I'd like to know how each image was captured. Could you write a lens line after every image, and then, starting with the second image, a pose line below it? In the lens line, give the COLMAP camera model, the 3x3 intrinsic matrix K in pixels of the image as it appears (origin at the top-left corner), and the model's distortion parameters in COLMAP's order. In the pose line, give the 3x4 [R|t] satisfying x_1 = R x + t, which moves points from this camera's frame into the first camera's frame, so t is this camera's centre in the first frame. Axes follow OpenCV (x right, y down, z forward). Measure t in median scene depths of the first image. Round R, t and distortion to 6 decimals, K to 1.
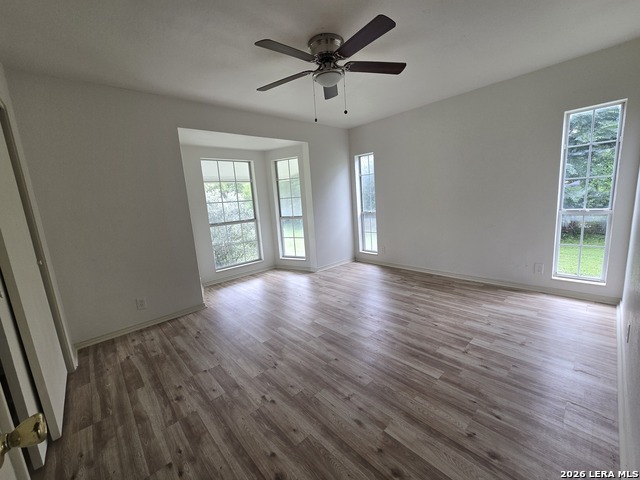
lens RADIAL K [[263.7, 0, 317.0], [0, 263.7, 240.4], [0, 0, 1]] dist [-0.010543, 0.000935]
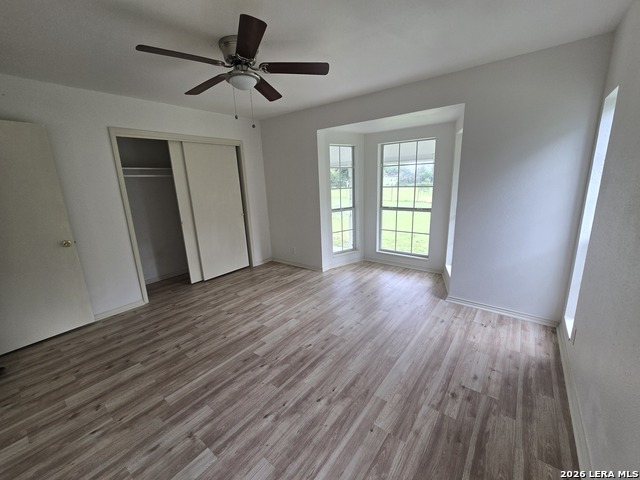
lens RADIAL K [[263.7, 0, 317.0], [0, 263.7, 240.4], [0, 0, 1]] dist [-0.010543, 0.000935]
pose [[0.170052, 0.283203, -0.943864, 1.094925], [-0.138646, 0.955163, 0.261614, -0.323434], [0.975633, 0.086375, 0.201693, 1.078286]]
